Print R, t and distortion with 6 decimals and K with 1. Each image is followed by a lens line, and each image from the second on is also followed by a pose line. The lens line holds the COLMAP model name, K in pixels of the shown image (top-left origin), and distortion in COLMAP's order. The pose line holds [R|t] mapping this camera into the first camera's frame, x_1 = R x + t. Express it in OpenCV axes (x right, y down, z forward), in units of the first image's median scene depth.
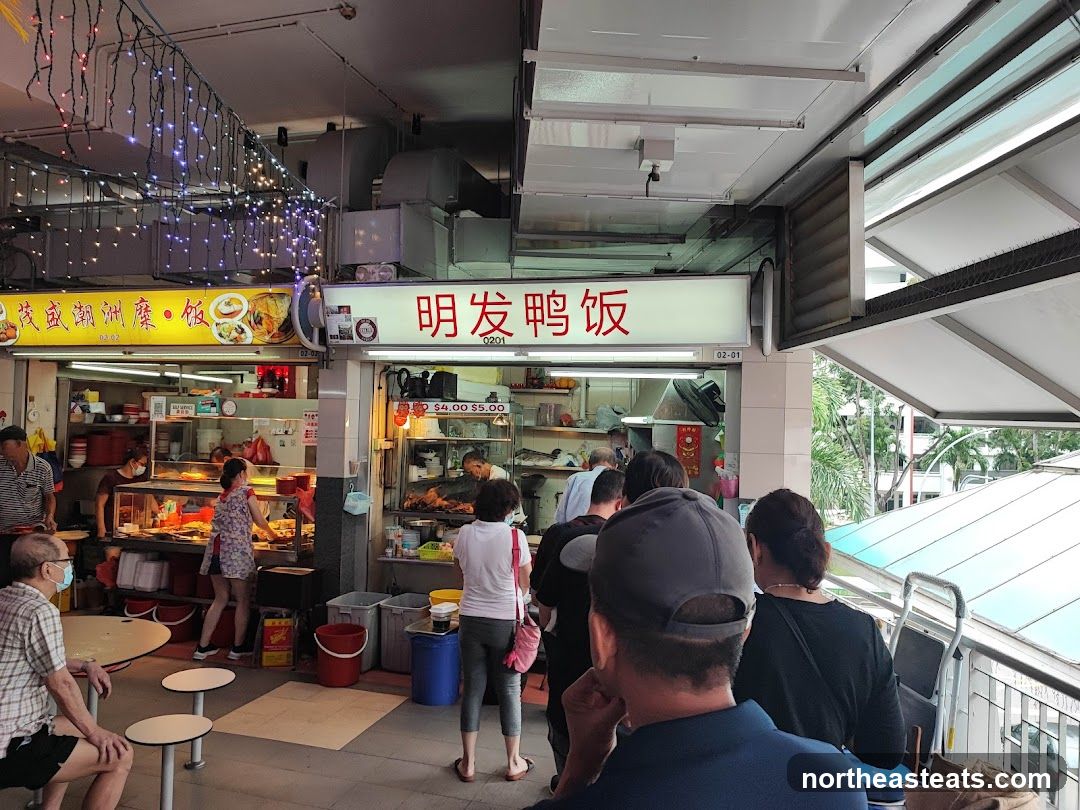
lens RADIAL K [[759.9, 0, 540.0], [0, 759.9, 405.0], [0, 0, 1]] dist [0.067540, -0.075654]
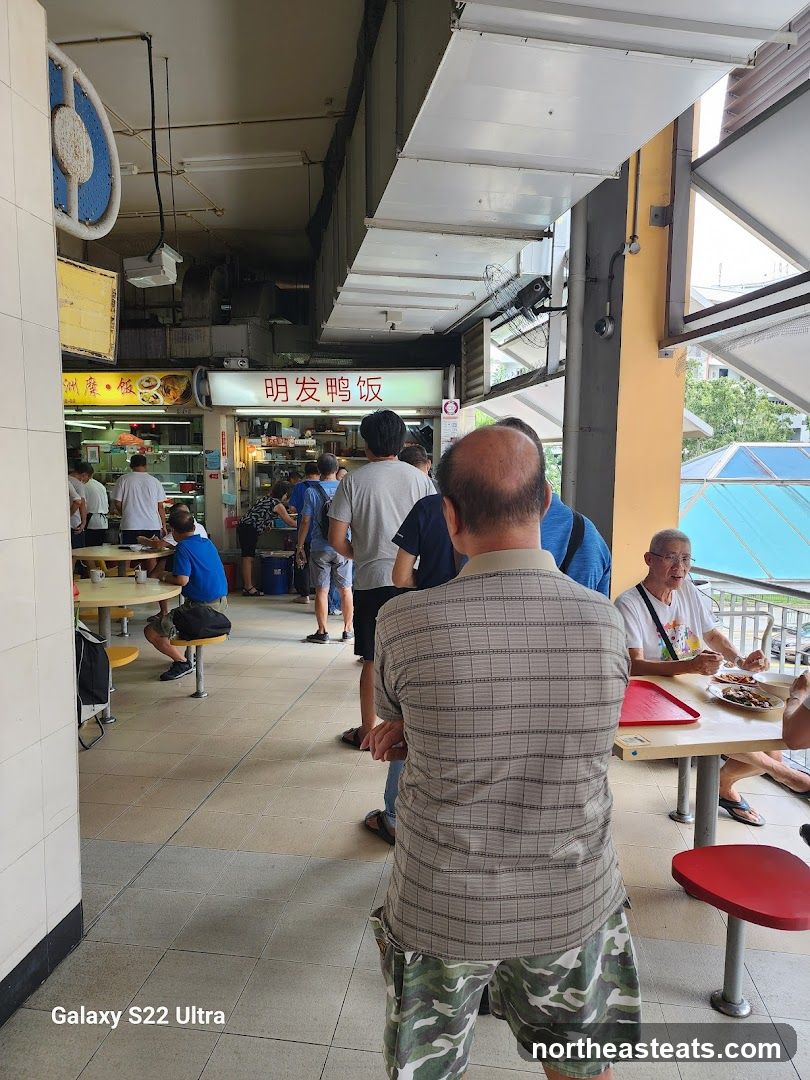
lens RADIAL K [[759.9, 0, 405.0], [0, 759.9, 540.0], [0, 0, 1]] dist [0.067540, -0.075654]
pose [[0.989808, -0.027075, 0.139814, -0.096646], [0.011488, 0.993742, 0.111109, 0.039037], [-0.141947, -0.108370, 0.983924, -0.858928]]
